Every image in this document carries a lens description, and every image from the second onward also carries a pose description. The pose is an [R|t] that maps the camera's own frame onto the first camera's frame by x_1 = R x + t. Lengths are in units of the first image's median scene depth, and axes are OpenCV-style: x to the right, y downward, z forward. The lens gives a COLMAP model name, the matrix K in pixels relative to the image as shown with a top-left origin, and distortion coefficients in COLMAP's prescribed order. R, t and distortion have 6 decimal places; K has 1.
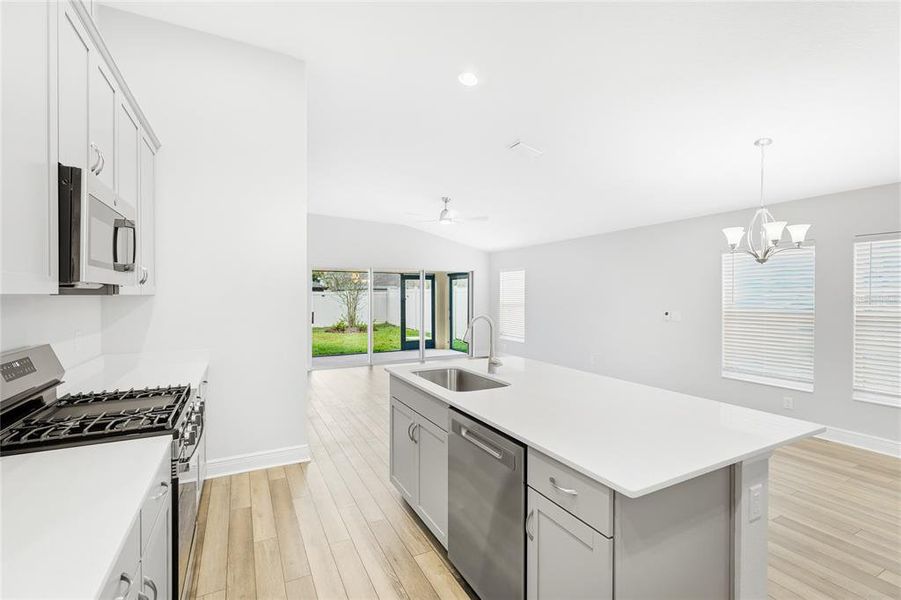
lens RADIAL K [[406.5, 0, 447.8], [0, 406.5, 296.8], [0, 0, 1]] dist [-0.000166, -0.000066]
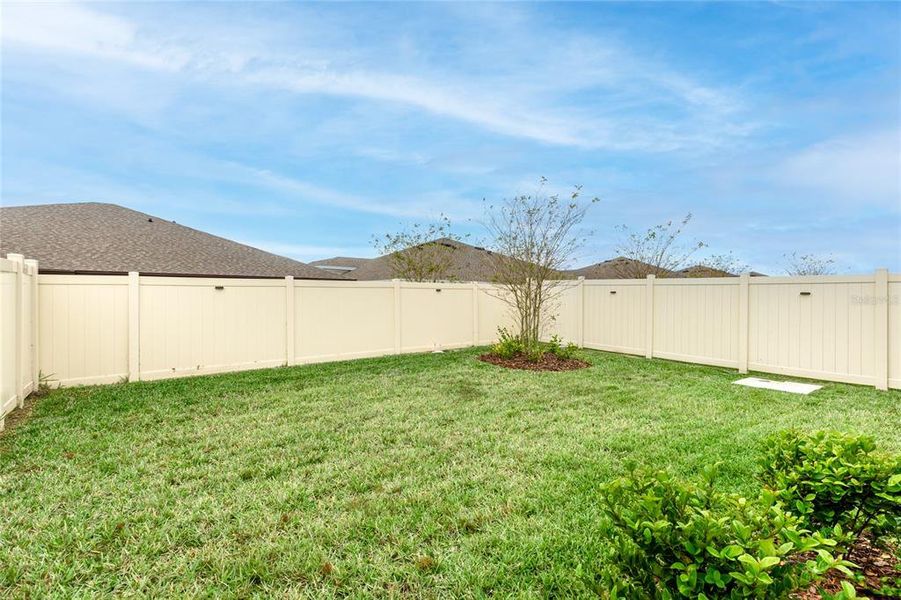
lens RADIAL K [[406.5, 0, 447.8], [0, 406.5, 296.8], [0, 0, 1]] dist [-0.000166, -0.000066]
pose [[0.984920, 0.008337, 0.172811, -0.670531], [-0.008061, 0.999965, -0.002298, 0.011734], [-0.172824, 0.000871, 0.984952, 0.839694]]
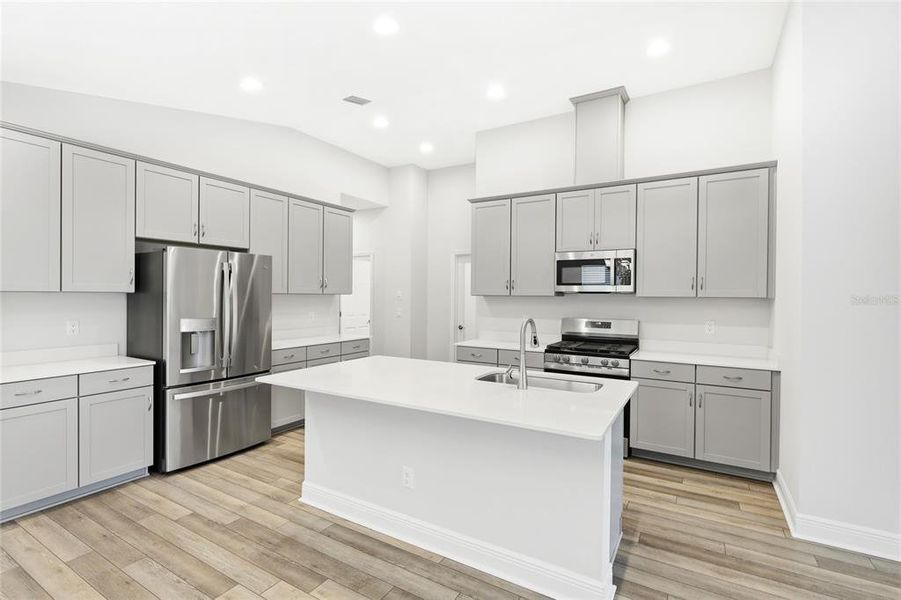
lens RADIAL K [[420.8, 0, 450.5], [0, 420.8, 300.0], [0, 0, 1]] dist [0.000426, -0.000652]
pose [[-0.847890, -0.001154, -0.530171, 0.168129], [-0.011715, 0.999794, 0.016559, -0.001176], [0.530043, 0.020251, -0.847729, 0.403310]]
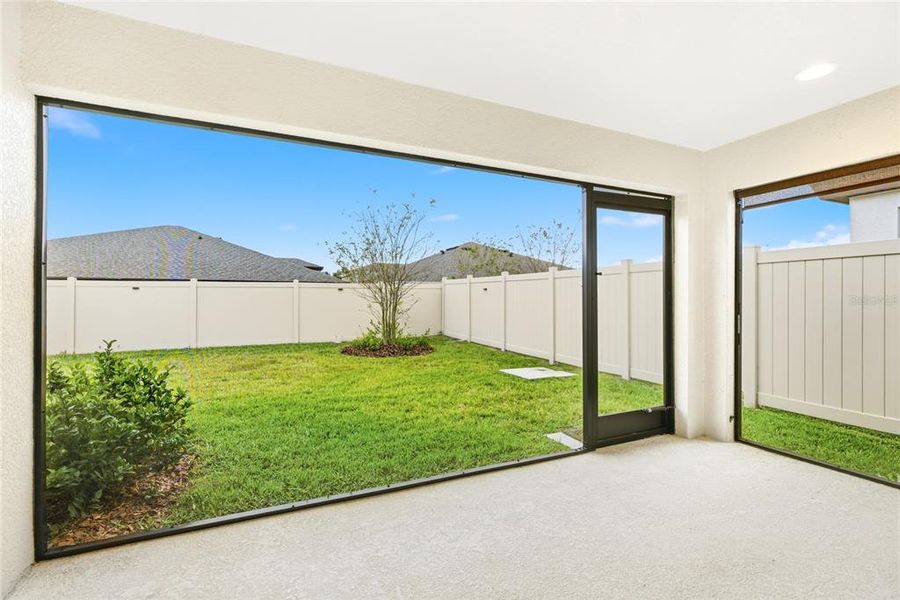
lens RADIAL K [[406.0, 0, 447.3], [0, 406.0, 296.8], [0, 0, 1]] dist [-0.000166, -0.000066]
pose [[0.998314, 0.002204, -0.058000, -0.195467], [-0.002890, 0.999927, -0.011747, 0.026019], [0.057970, 0.011895, 0.998247, 0.703364]]
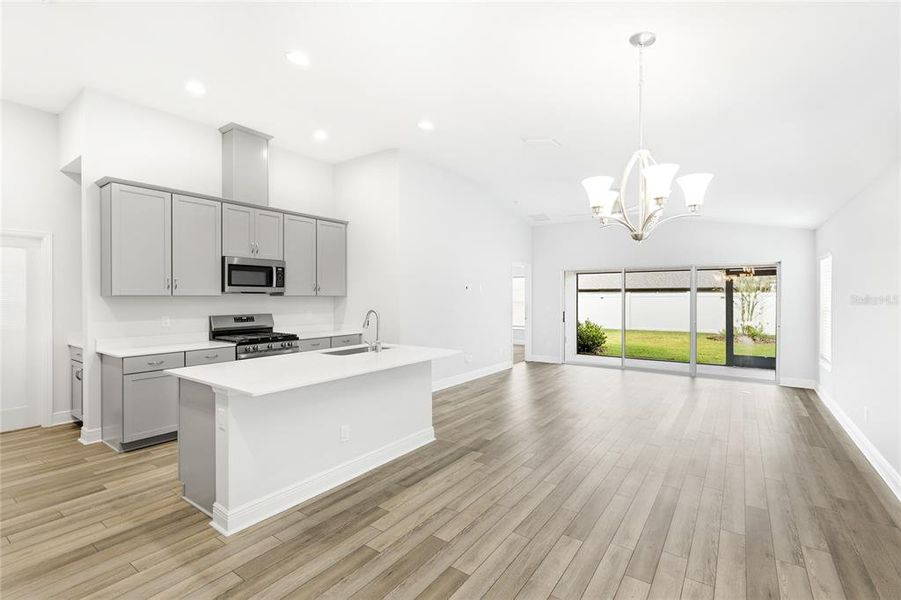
lens RADIAL K [[406.5, 0, 447.8], [0, 406.5, 296.8], [0, 0, 1]] dist [-0.000166, -0.000066]
pose [[0.450148, 0.002712, -0.892950, 0.352468], [-0.005180, 0.999986, 0.000426, 0.000237], [0.892939, 0.004434, 0.450156, 0.145291]]
